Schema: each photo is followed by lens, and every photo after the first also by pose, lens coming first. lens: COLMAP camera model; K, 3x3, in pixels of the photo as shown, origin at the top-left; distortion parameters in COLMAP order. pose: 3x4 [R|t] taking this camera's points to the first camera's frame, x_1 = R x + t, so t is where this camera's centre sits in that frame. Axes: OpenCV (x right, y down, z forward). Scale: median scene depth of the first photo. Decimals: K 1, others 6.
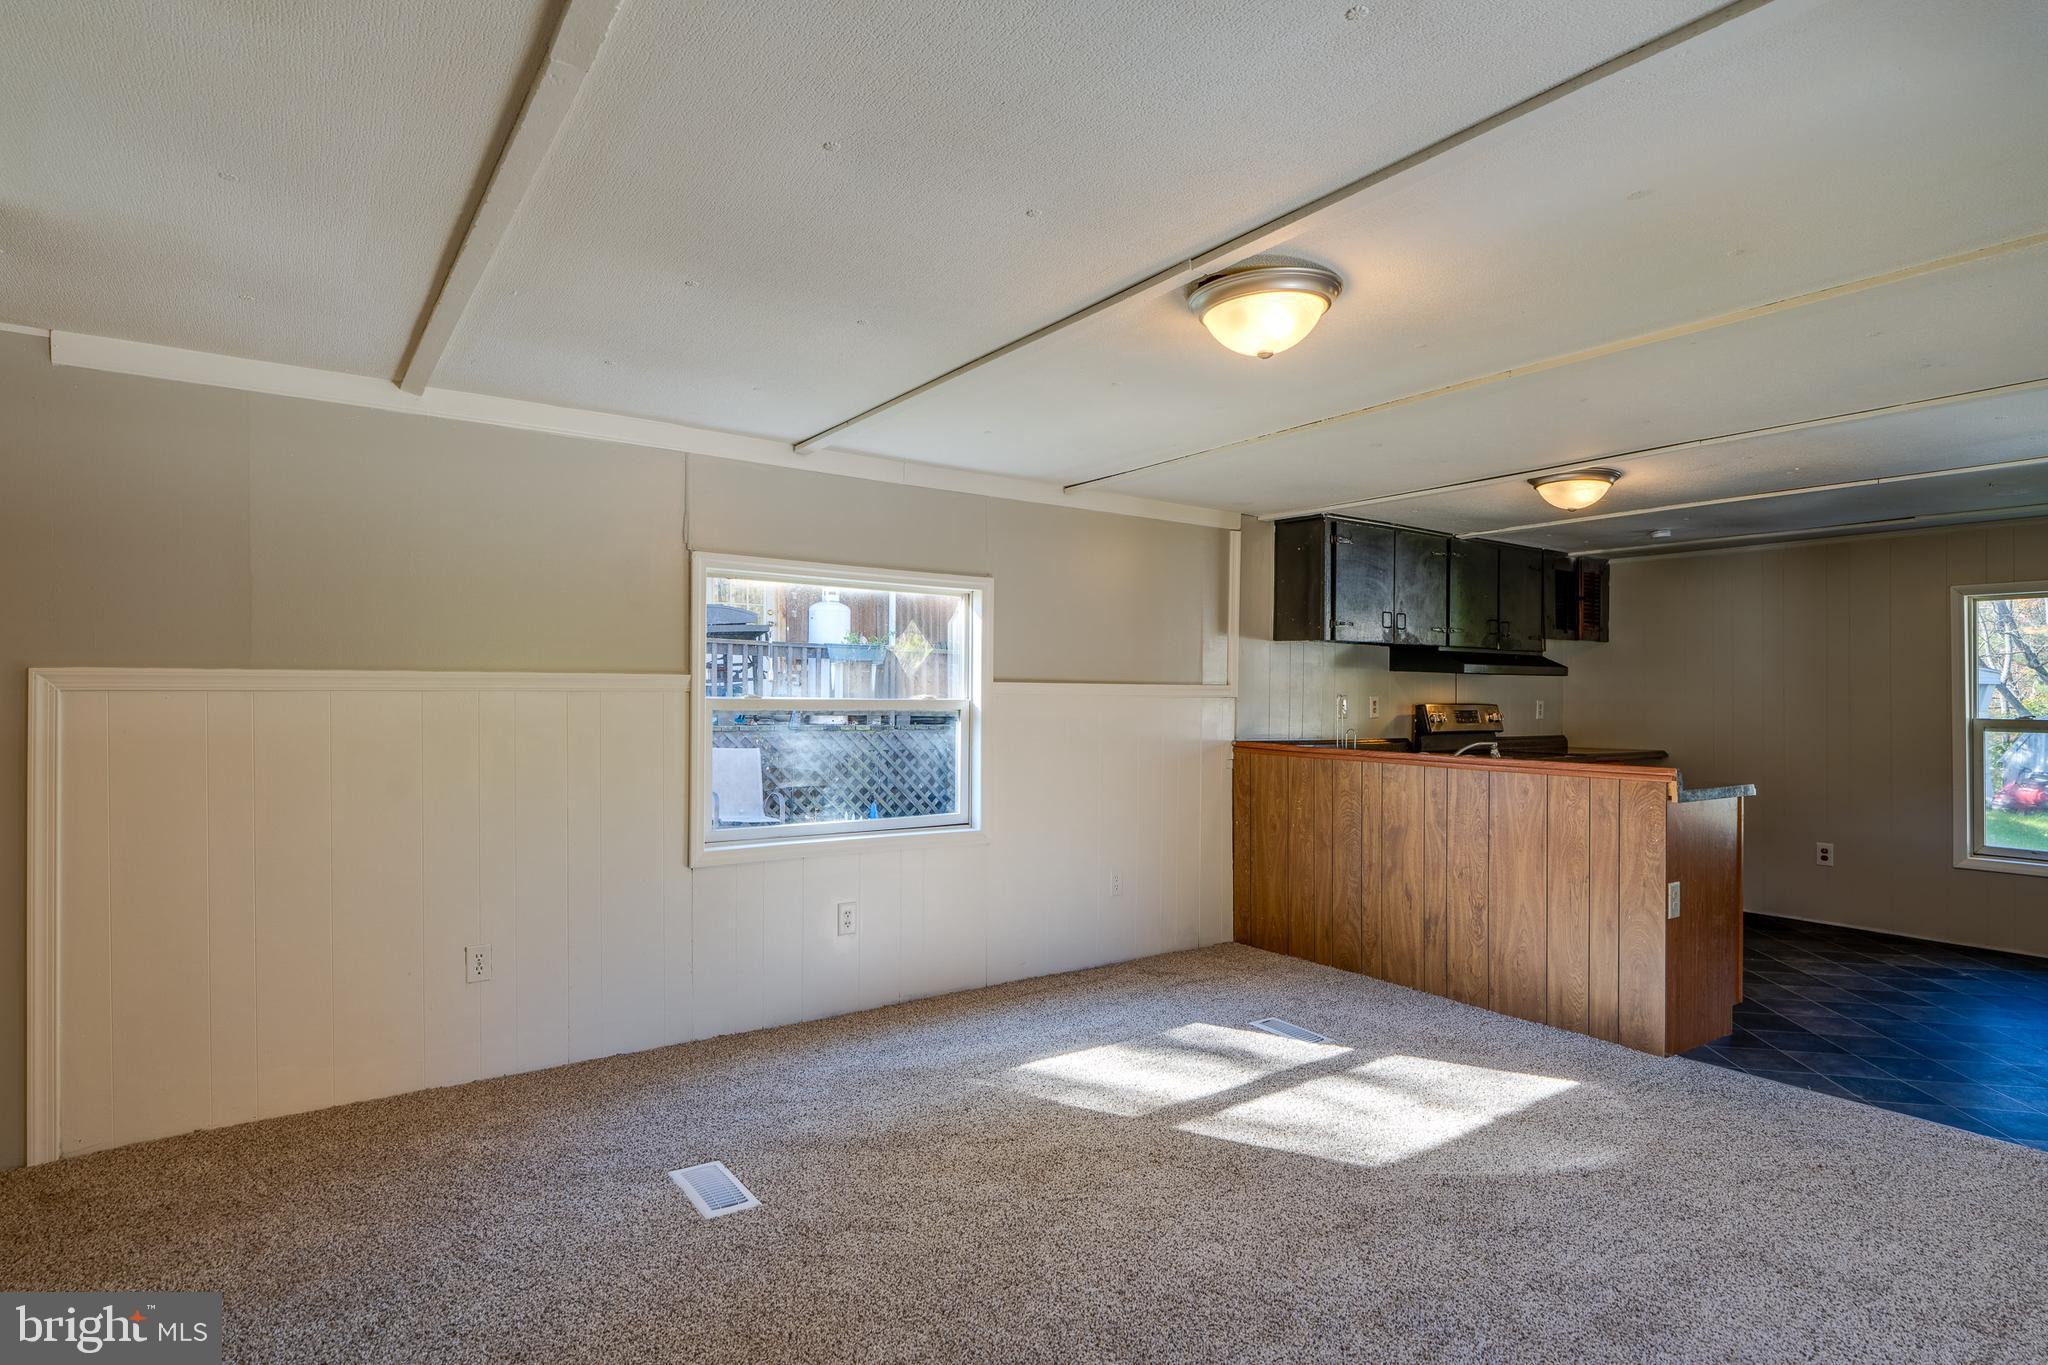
lens RADIAL K [[1058.8, 0, 1008.4], [0, 1058.8, 691.2], [0, 0, 1]] dist [0.002302, 0.000123]
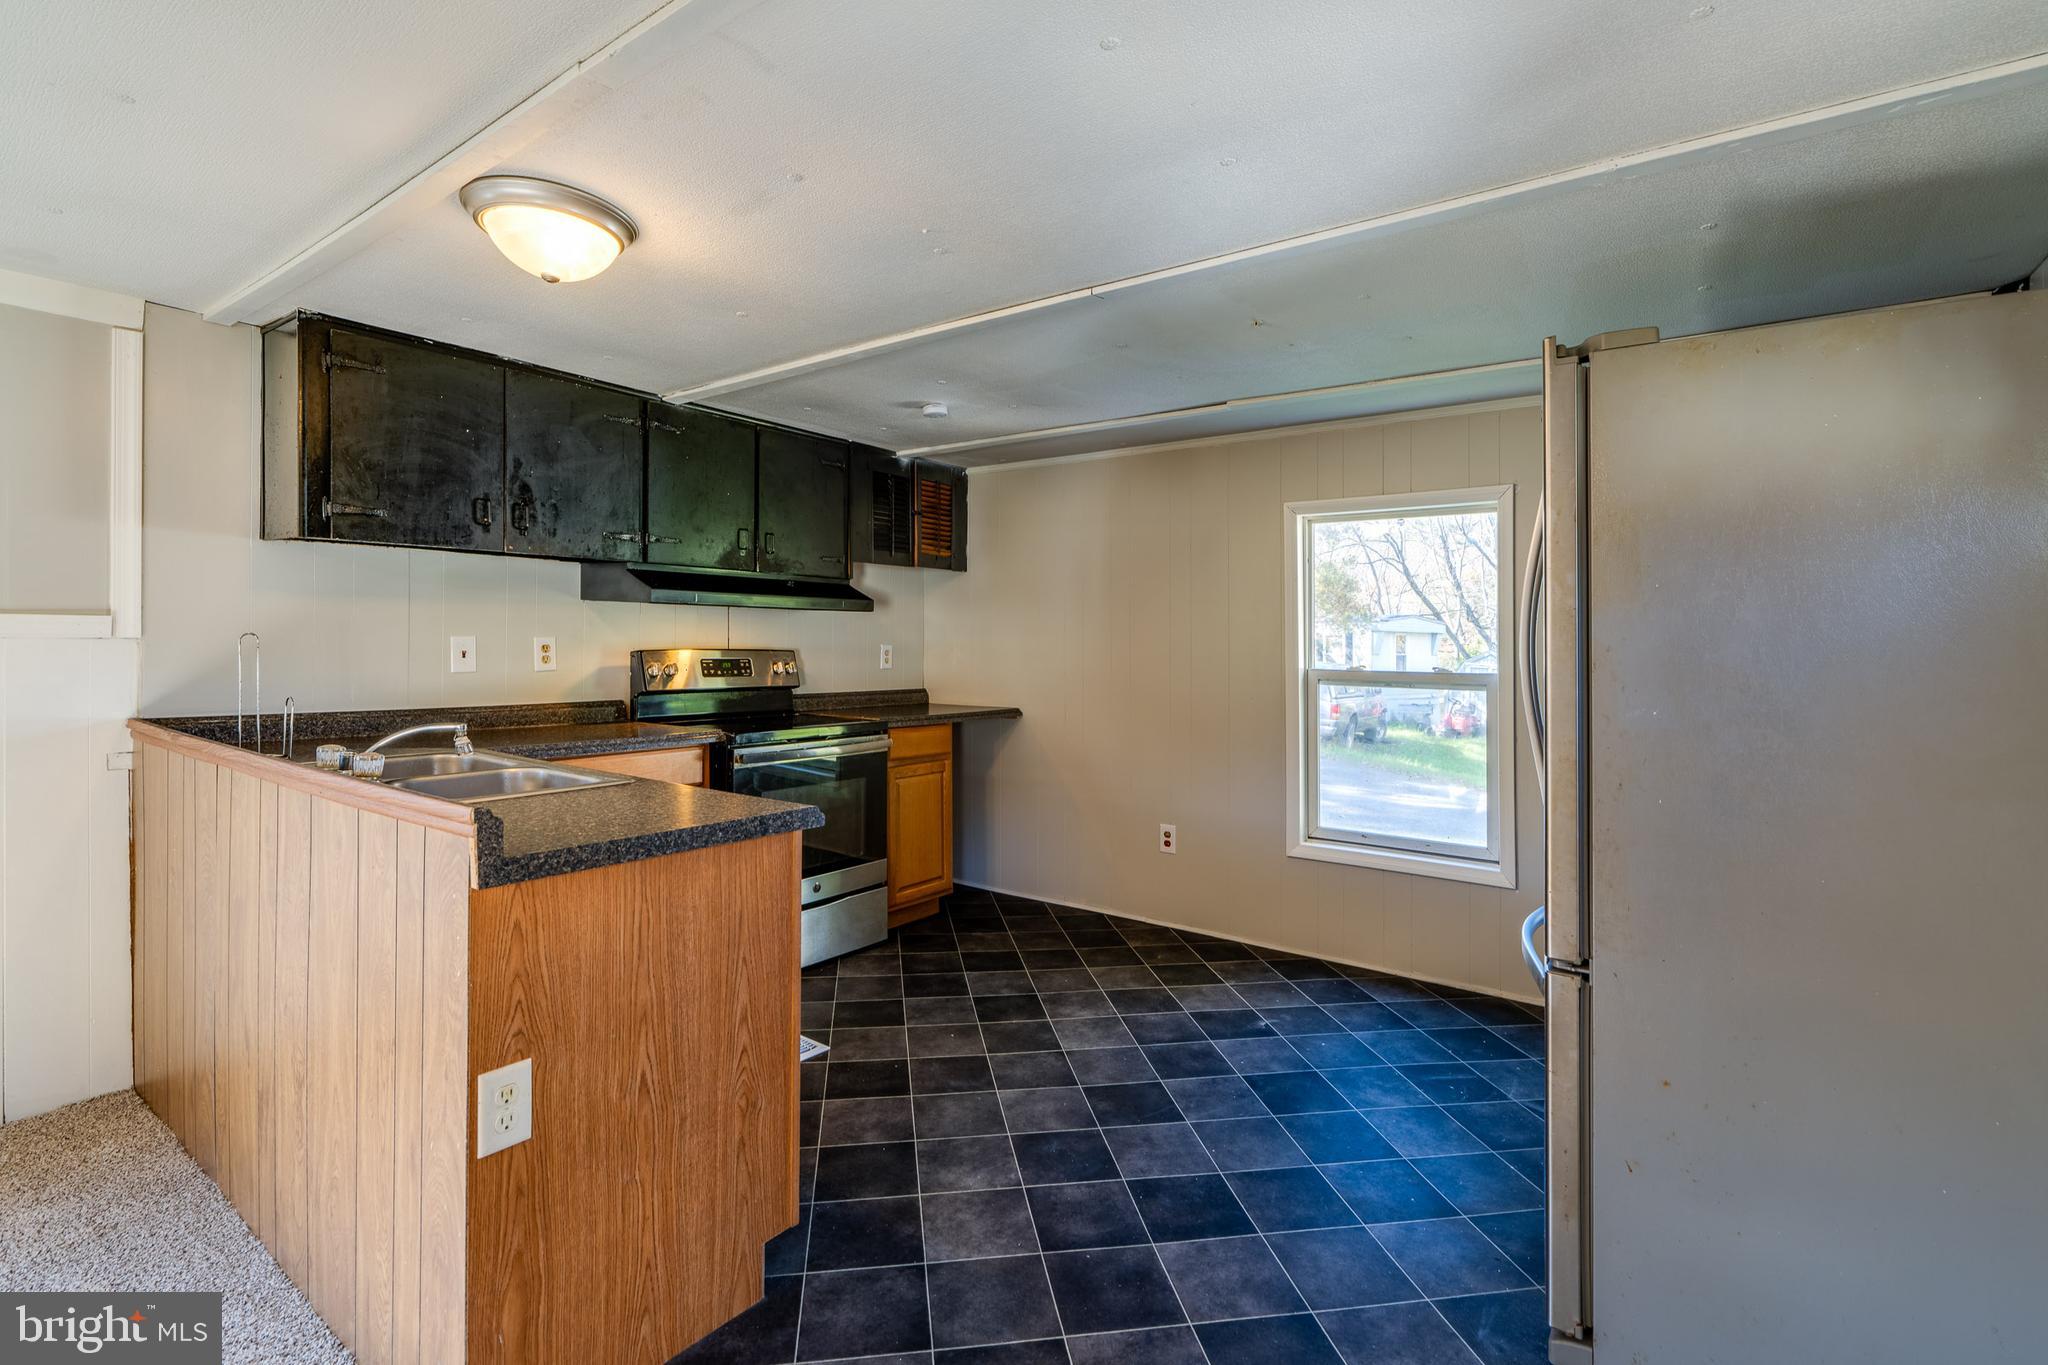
lens RADIAL K [[933.6, 0, 1025.8], [0, 933.6, 625.5], [0, 0, 1]] dist [0.000286, -0.000037]
pose [[0.951931, 0.009180, 0.306176, 0.541027], [-0.005533, 0.999903, -0.012776, 0.003402], [-0.306263, 0.010468, 0.951889, 0.433540]]
